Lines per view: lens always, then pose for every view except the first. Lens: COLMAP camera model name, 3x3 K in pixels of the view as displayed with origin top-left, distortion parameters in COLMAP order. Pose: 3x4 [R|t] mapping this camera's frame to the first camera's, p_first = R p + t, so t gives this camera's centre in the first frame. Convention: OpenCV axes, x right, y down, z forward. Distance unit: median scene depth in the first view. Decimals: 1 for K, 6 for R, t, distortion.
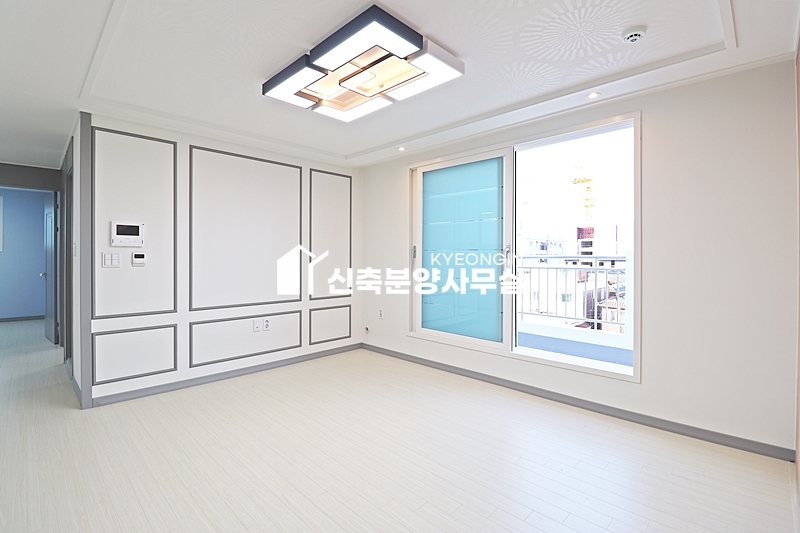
lens RADIAL K [[372.6, 0, 399.0], [0, 372.6, 257.0], [0, 0, 1]] dist [-0.000290, -0.016859]
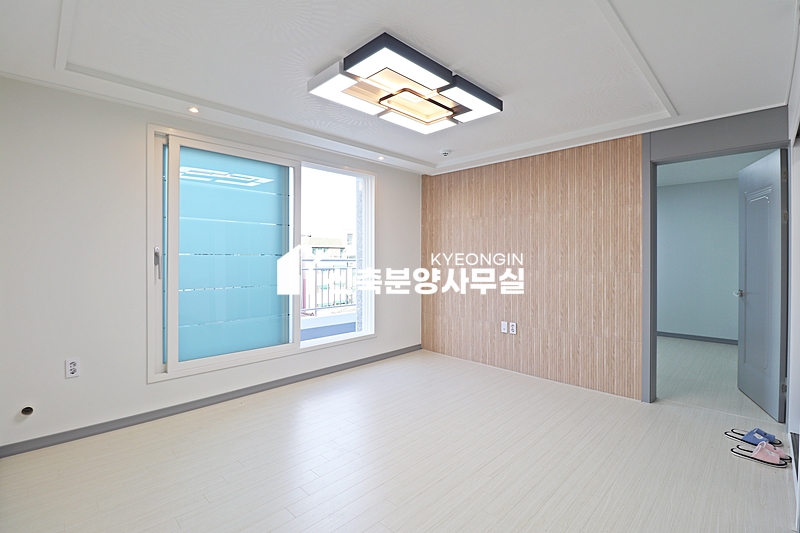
lens RADIAL K [[367.2, 0, 400.8], [0, 367.2, 257.3], [0, 0, 1]] dist [-0.001079, -0.016104]
pose [[-0.003477, -0.003612, 0.999987, -0.737363], [0.000823, 0.999993, 0.003615, -0.016020], [-0.999994, 0.000836, -0.003474, 0.660316]]
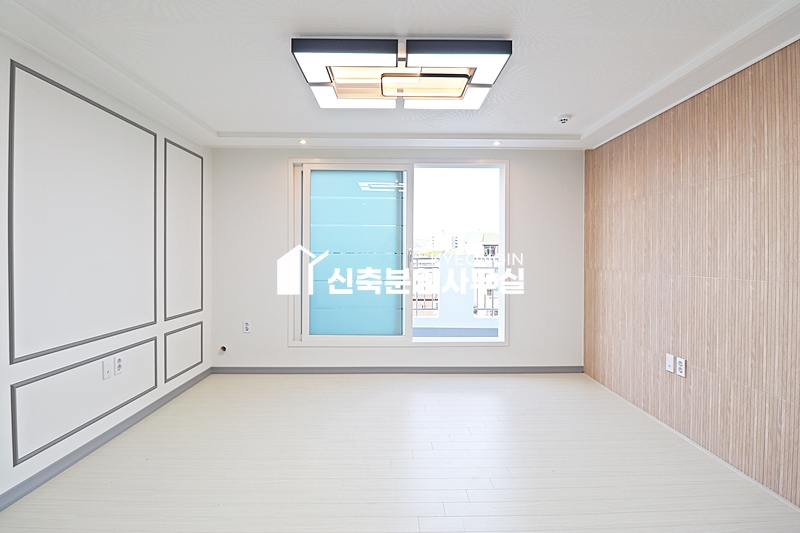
lens RADIAL K [[367.2, 0, 400.8], [0, 367.2, 257.3], [0, 0, 1]] dist [-0.001079, -0.016104]
pose [[0.699720, -0.004895, 0.714400, -0.506887], [0.000994, 0.999982, 0.005879, -0.013290], [-0.714417, -0.003404, 0.699712, 0.212580]]
